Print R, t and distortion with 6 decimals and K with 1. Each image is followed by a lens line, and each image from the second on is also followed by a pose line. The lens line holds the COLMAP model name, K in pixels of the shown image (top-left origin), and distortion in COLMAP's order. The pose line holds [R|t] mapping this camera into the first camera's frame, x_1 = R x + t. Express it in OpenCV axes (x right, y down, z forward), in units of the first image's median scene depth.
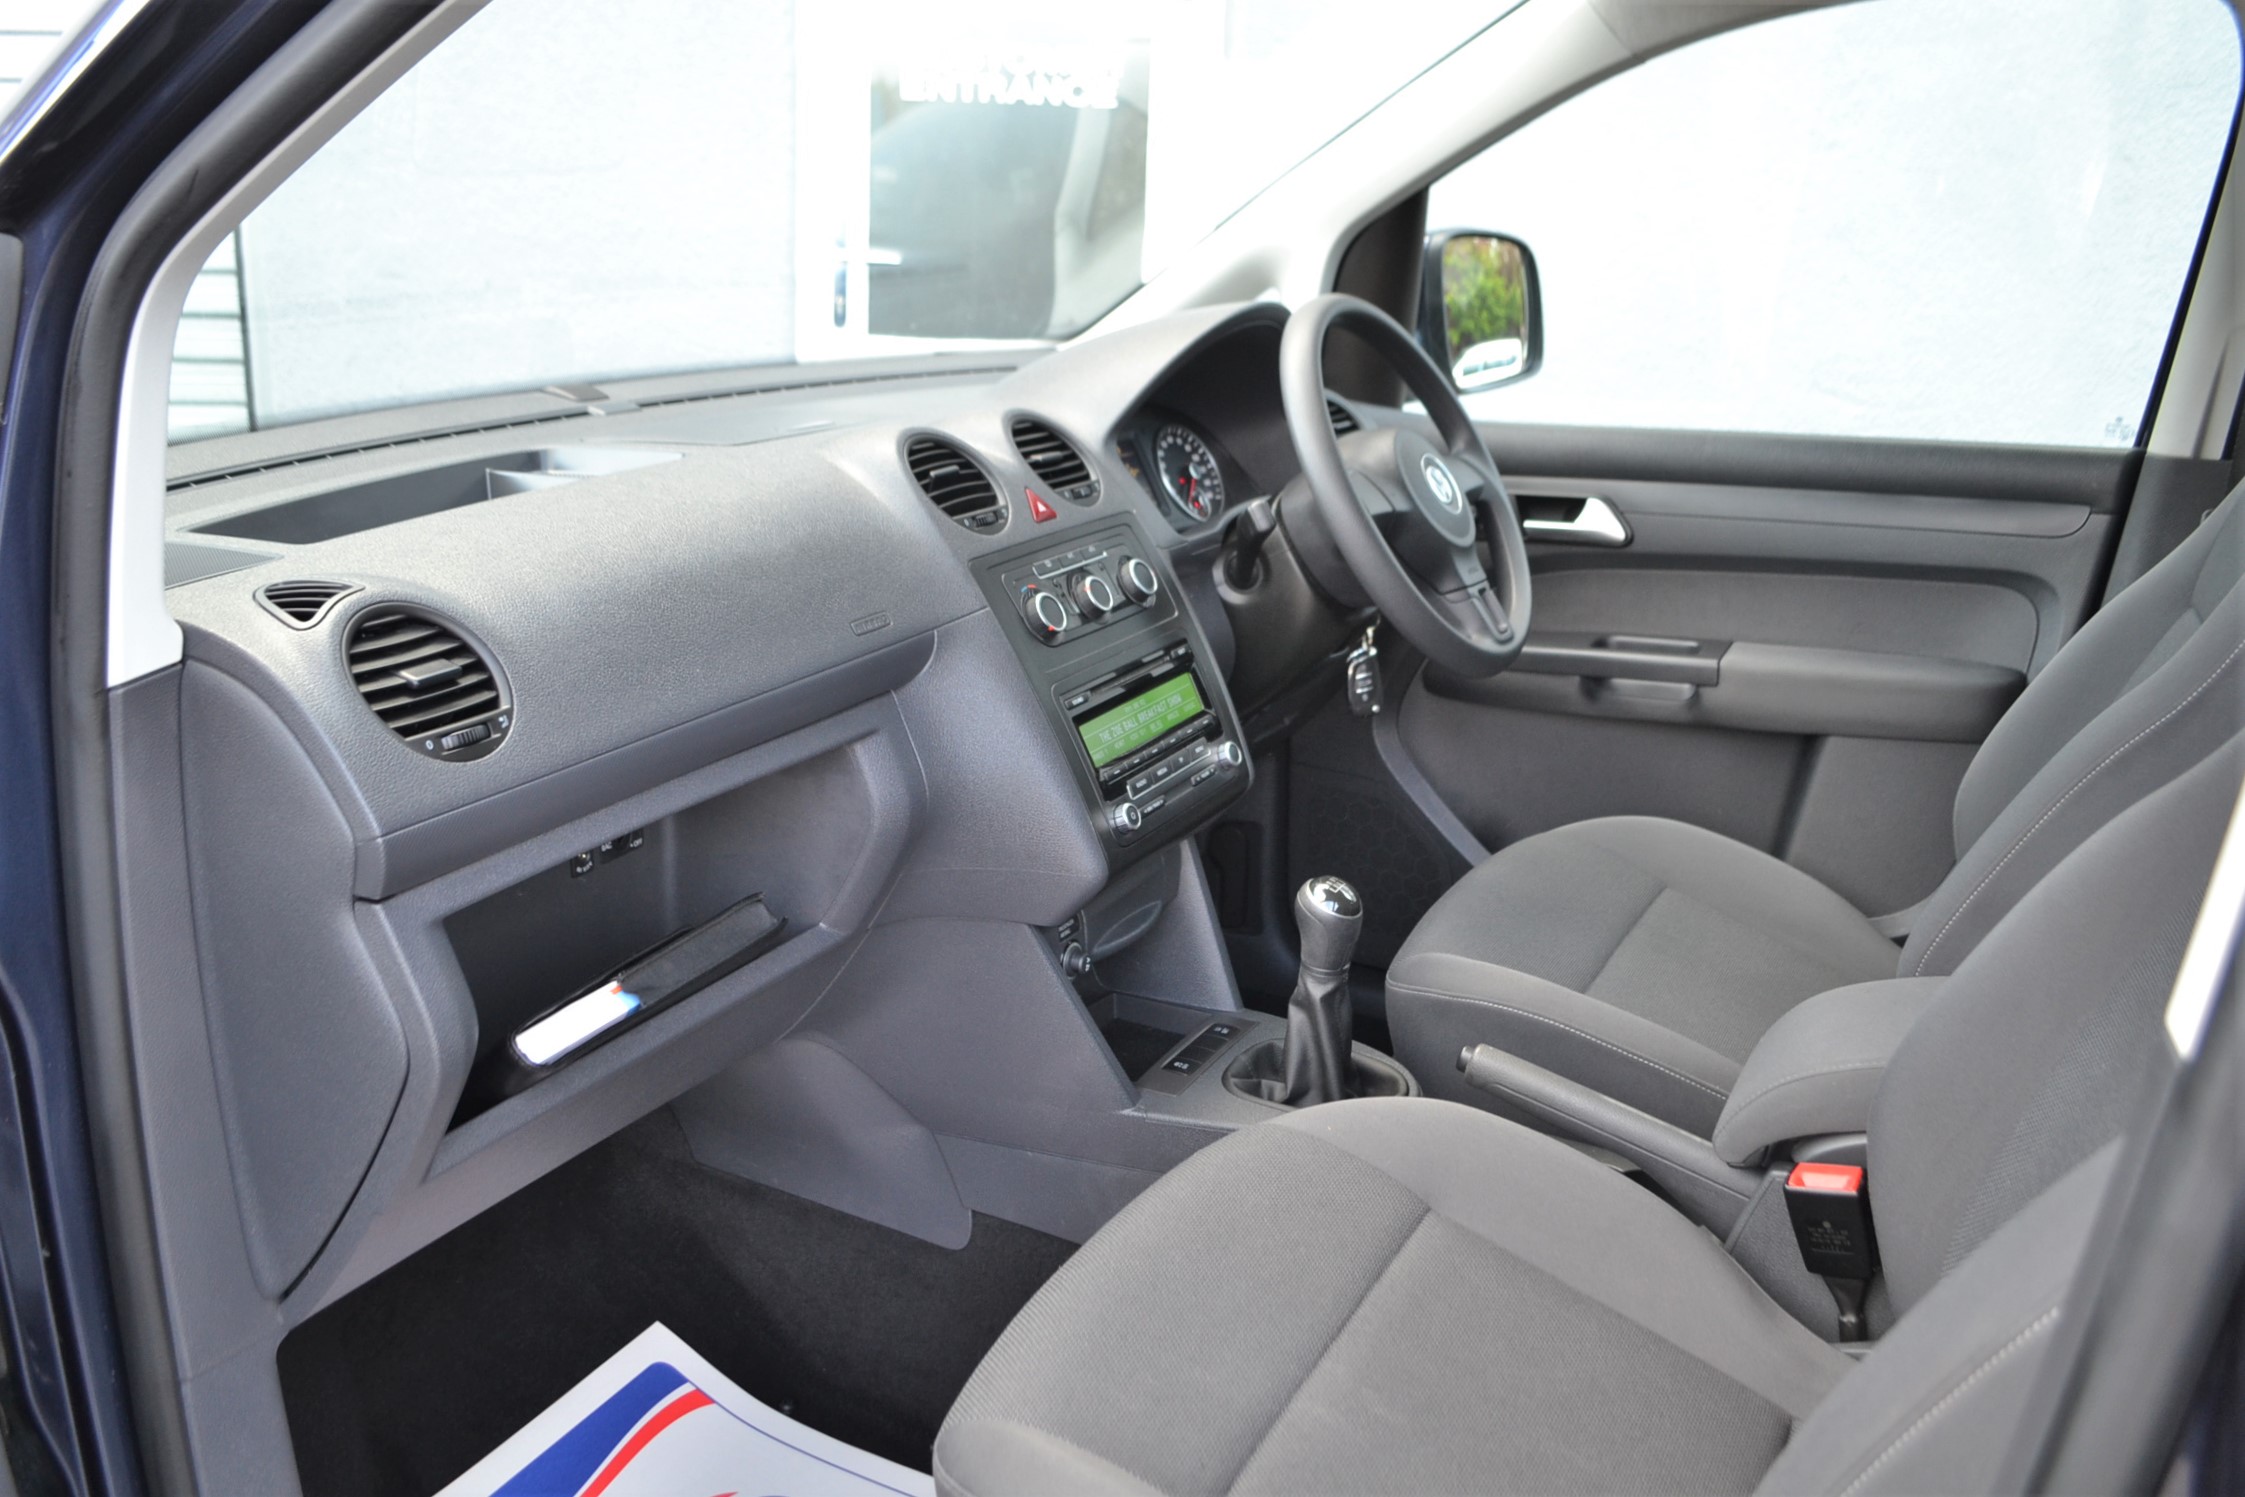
lens RADIAL K [[1845.5, 0, 1115.2], [0, 1845.5, 743.1], [0, 0, 1]] dist [-0.085124, 0.006741]
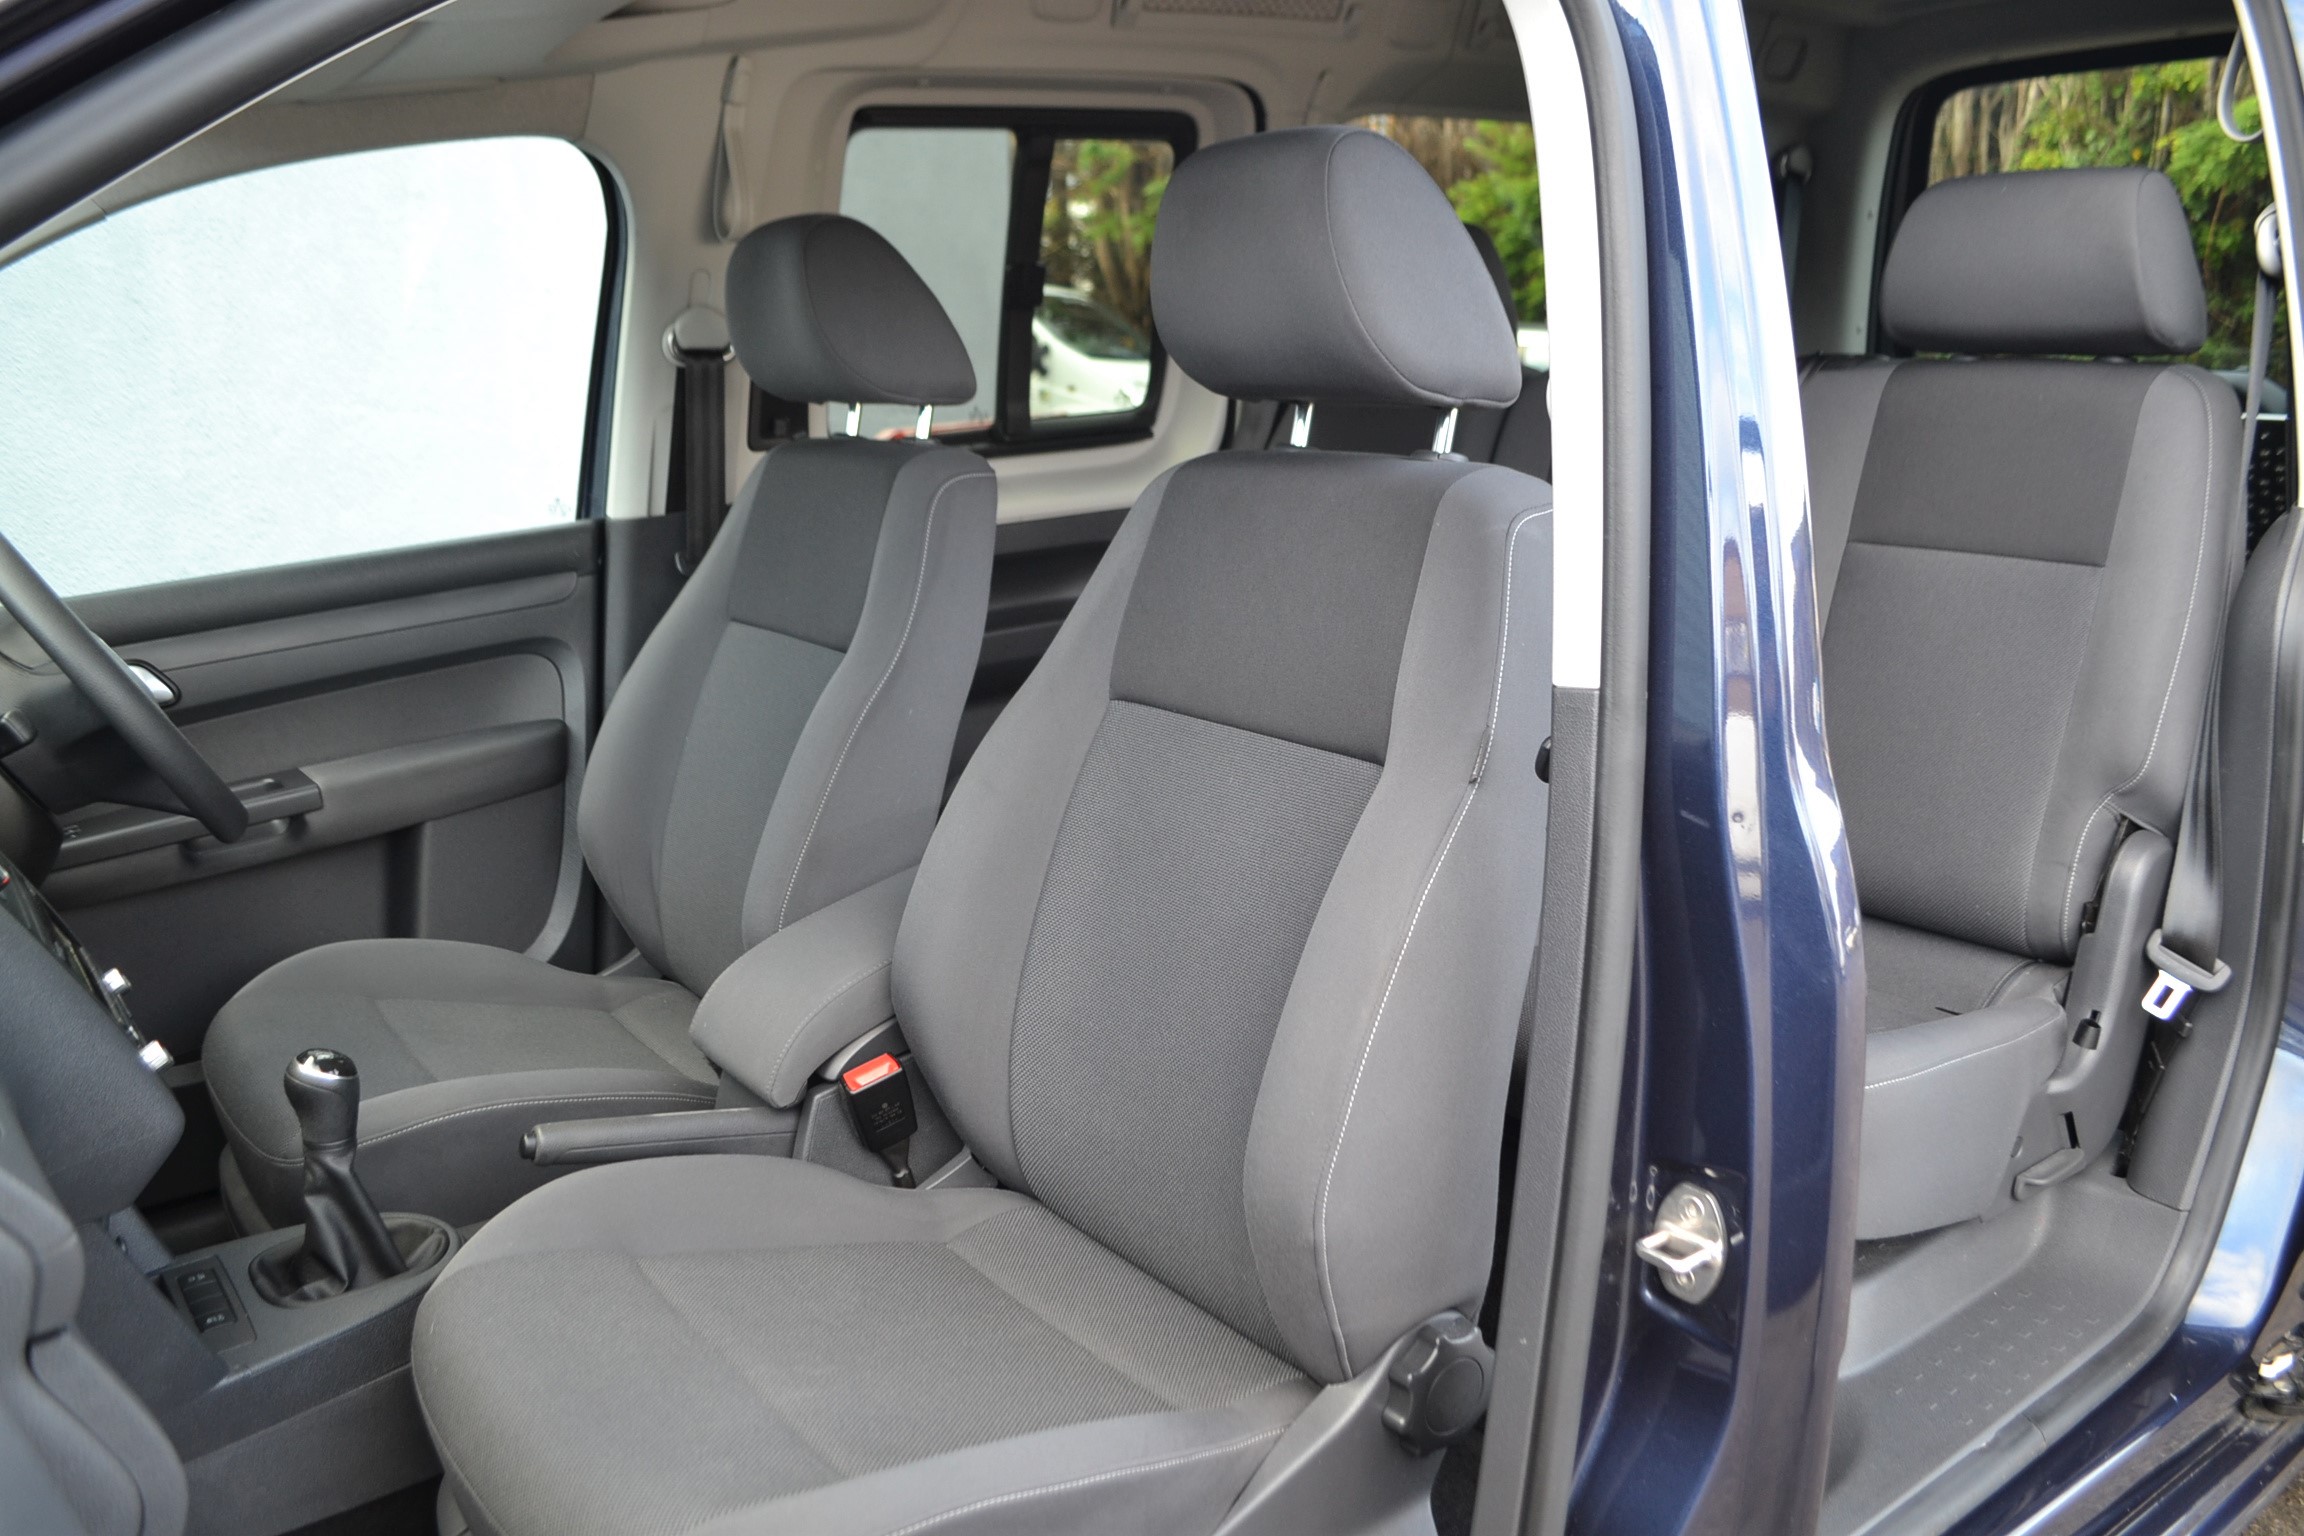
lens RADIAL K [[1846.4, 0, 1143.8], [0, 1846.4, 757.9], [0, 0, 1]] dist [-0.088103, 0.011070]
pose [[0.420380, -0.240656, 0.874851, -0.422235], [0.299740, 0.946888, 0.116443, -0.044082], [-0.856409, 0.213278, 0.470187, 0.129513]]
